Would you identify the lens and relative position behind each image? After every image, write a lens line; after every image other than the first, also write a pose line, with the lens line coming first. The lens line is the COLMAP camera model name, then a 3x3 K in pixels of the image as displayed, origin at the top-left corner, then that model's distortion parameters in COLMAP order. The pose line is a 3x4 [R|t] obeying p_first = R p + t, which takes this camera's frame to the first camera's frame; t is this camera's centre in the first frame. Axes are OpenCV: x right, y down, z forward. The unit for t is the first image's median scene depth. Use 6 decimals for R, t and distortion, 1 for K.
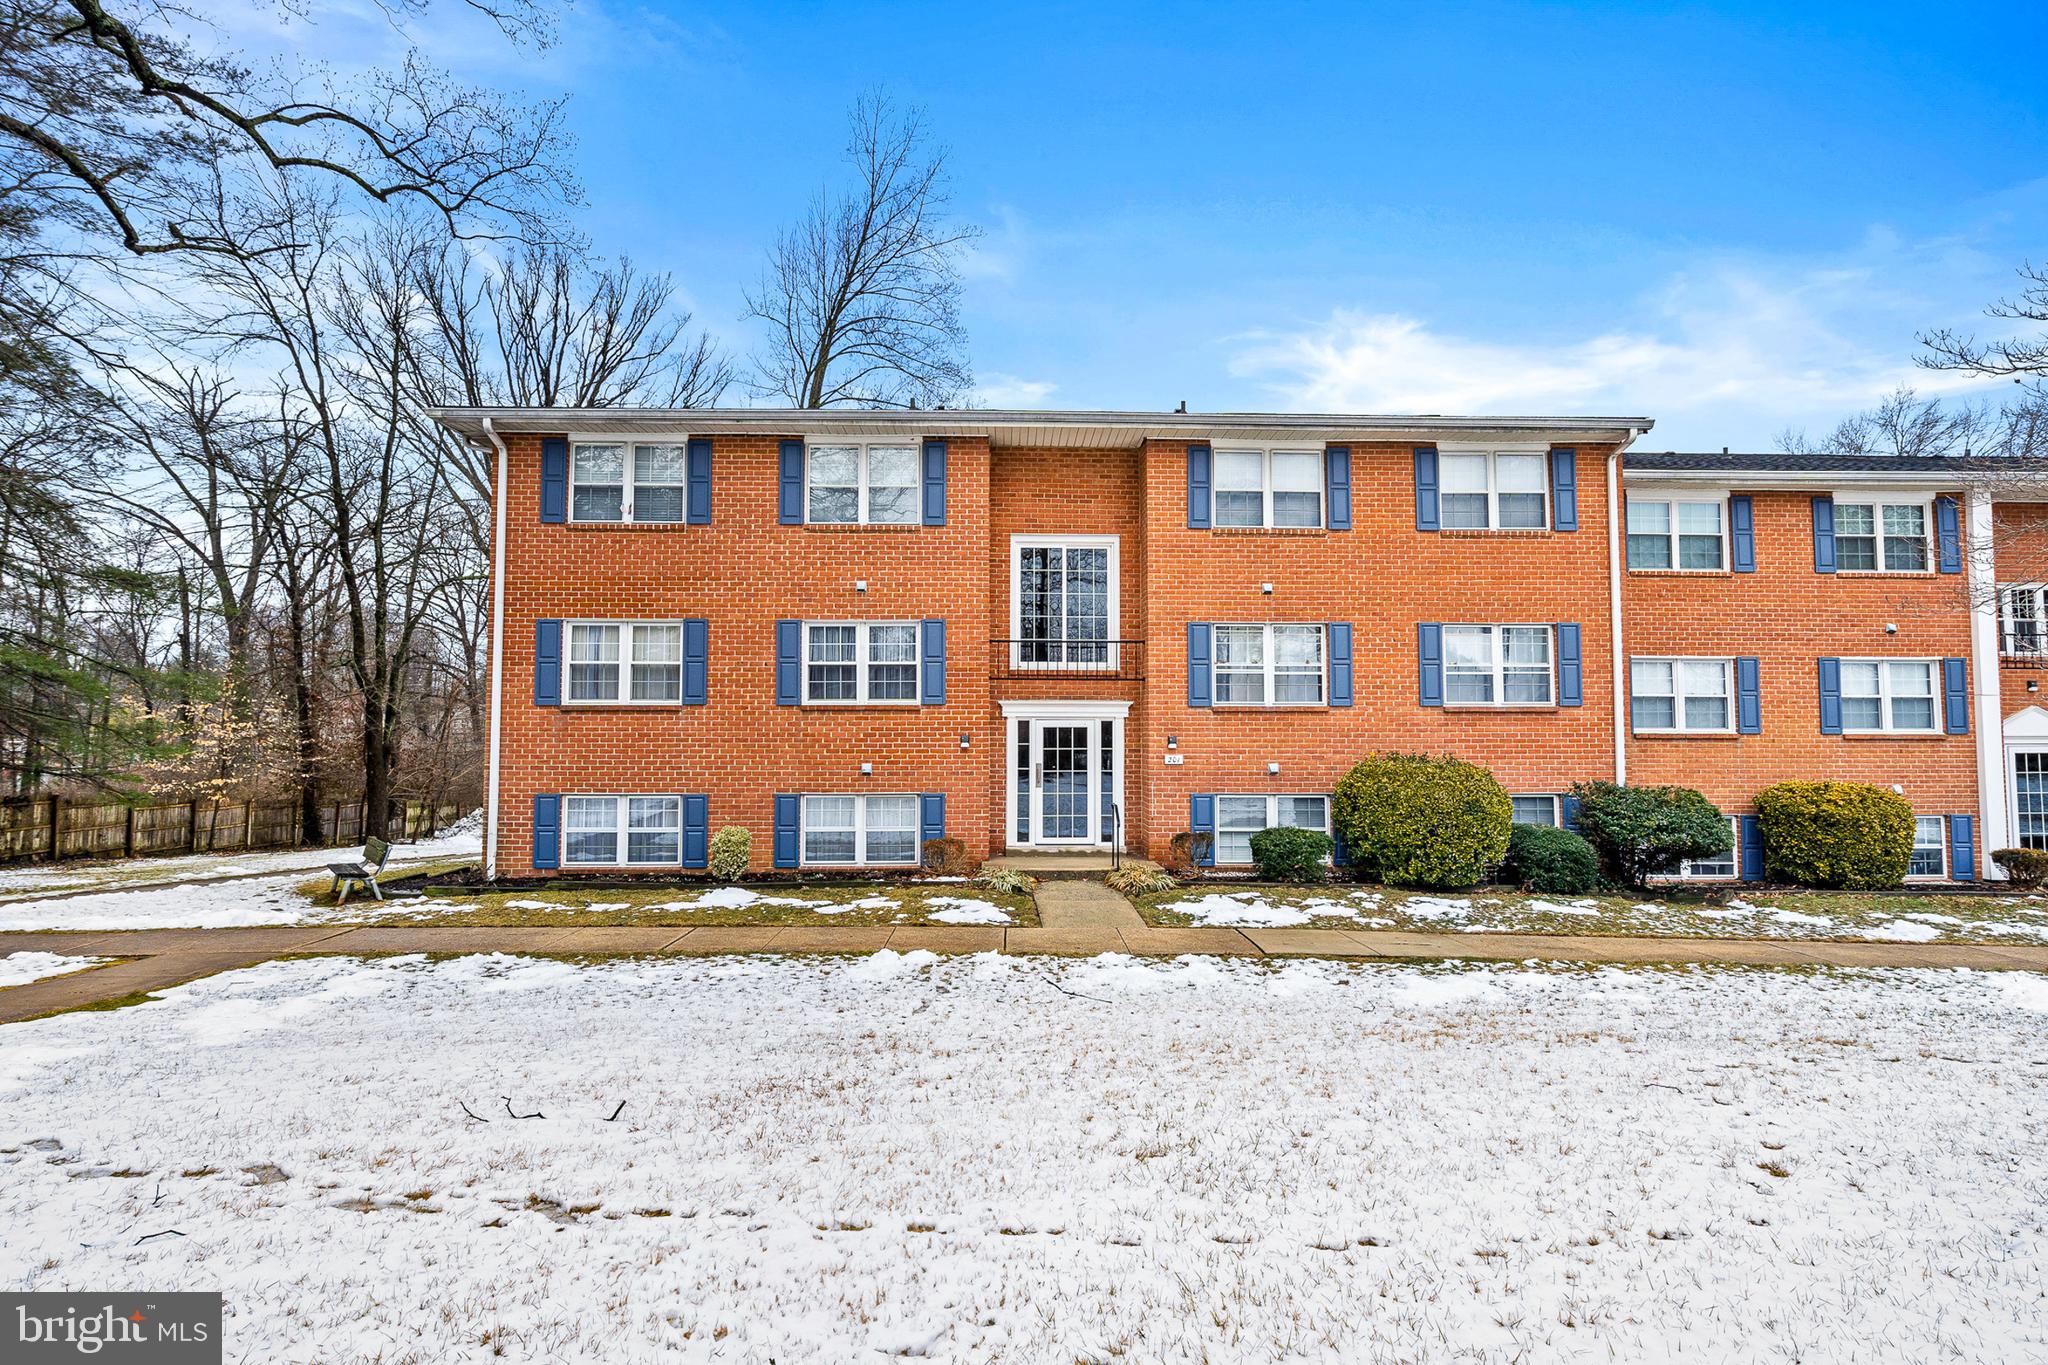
lens RADIAL K [[1003.9, 0, 1024.0], [0, 1003.9, 682.5], [0, 0, 1]] dist [0.013009, 0.000324]
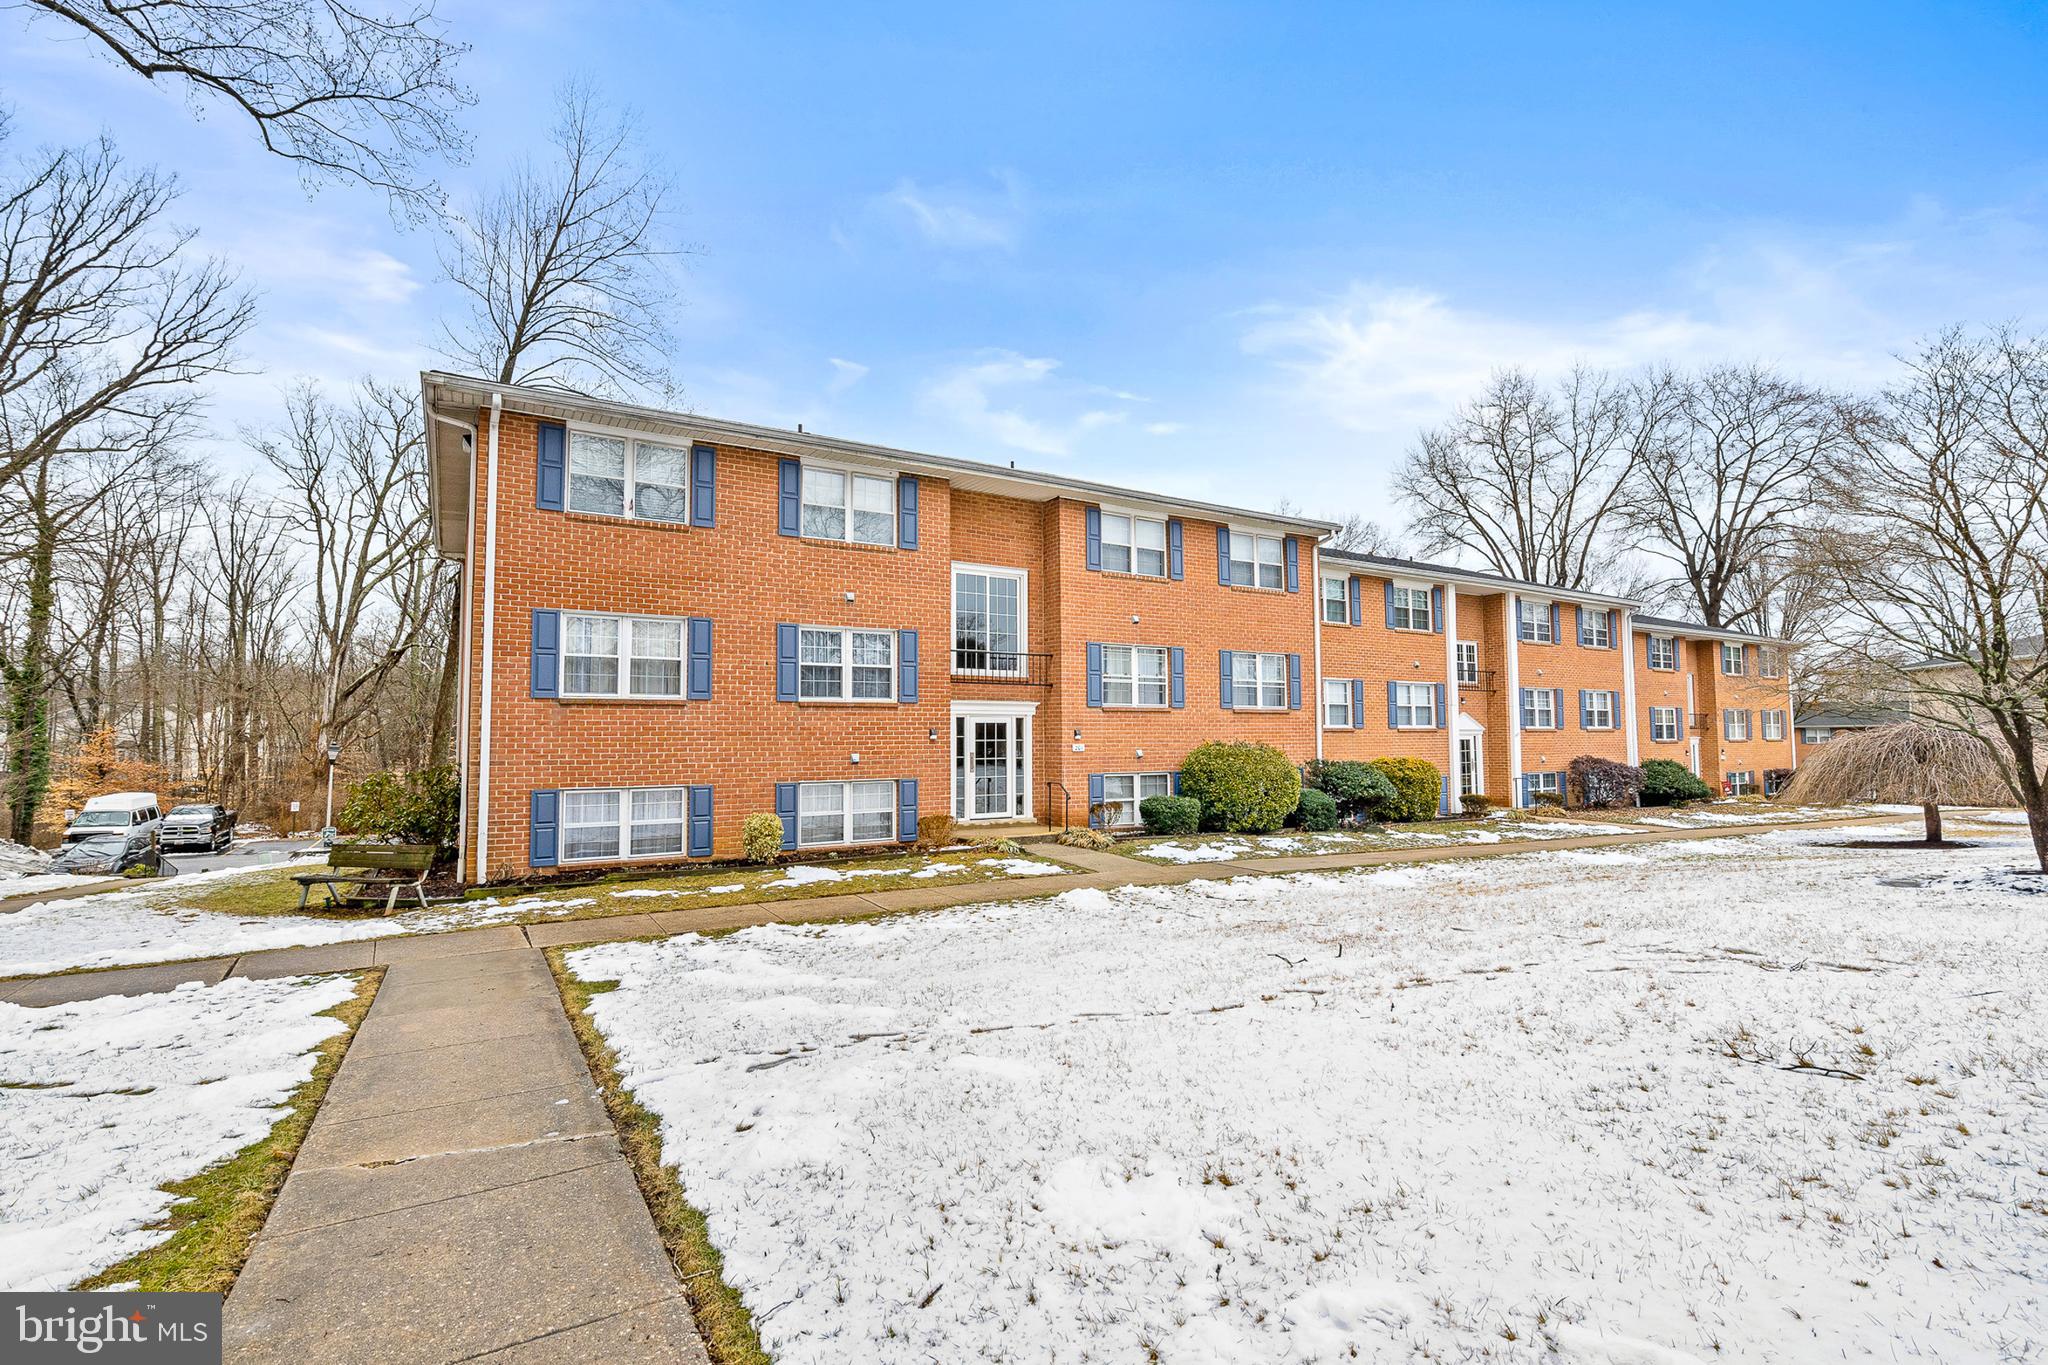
lens RADIAL K [[948.9, 0, 1024.0], [0, 948.9, 682.5], [0, 0, 1]] dist [0.000804, 0.000040]
pose [[0.864749, 0.024674, 0.501598, -0.514367], [-0.025550, 0.999660, -0.005126, 0.000464], [-0.501554, -0.008383, 0.865086, -0.020527]]
